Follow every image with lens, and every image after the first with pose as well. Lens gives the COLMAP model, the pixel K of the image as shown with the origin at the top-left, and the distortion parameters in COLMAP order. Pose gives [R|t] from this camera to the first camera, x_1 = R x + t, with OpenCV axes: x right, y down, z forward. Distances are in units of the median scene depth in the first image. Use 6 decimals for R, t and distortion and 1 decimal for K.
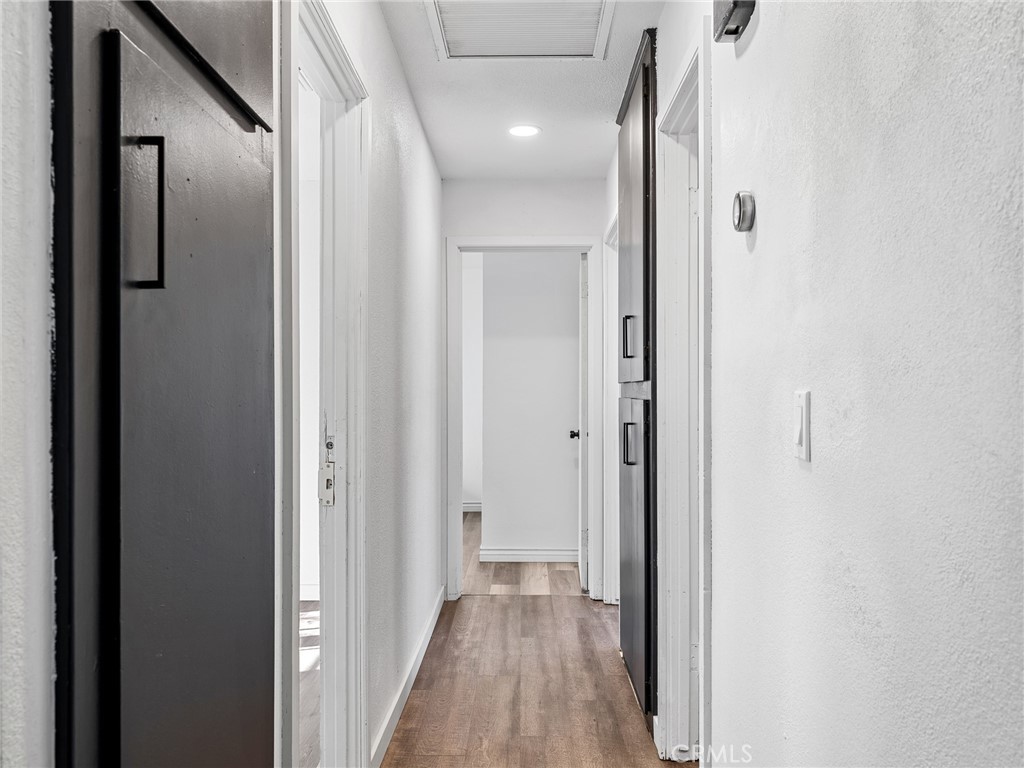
lens RADIAL K [[910.6, 0, 511.7], [0, 910.6, 387.4], [0, 0, 1]] dist [-0.003623, 0.004450]
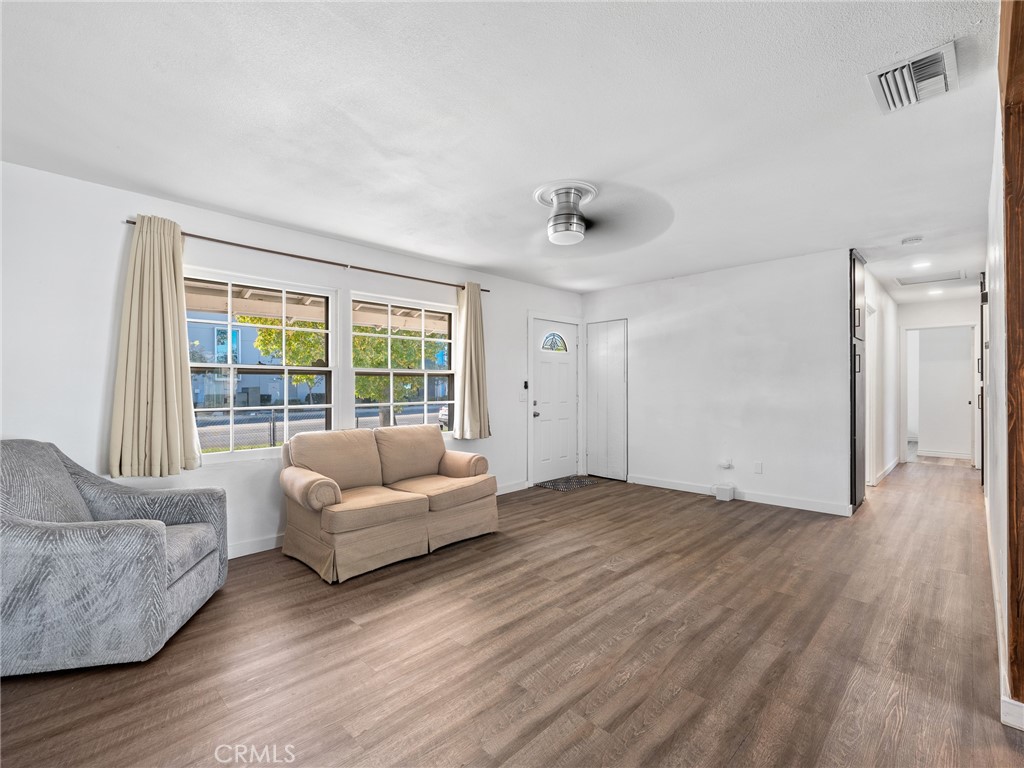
lens RADIAL K [[470.4, 0, 512.7], [0, 470.4, 389.8], [0, 0, 1]] dist [-0.000698, -0.000958]
pose [[0.730156, 0.002550, -0.683275, 0.039971], [0.007056, 0.999912, 0.011271, -0.003265], [0.683244, -0.013051, 0.730074, -0.755826]]
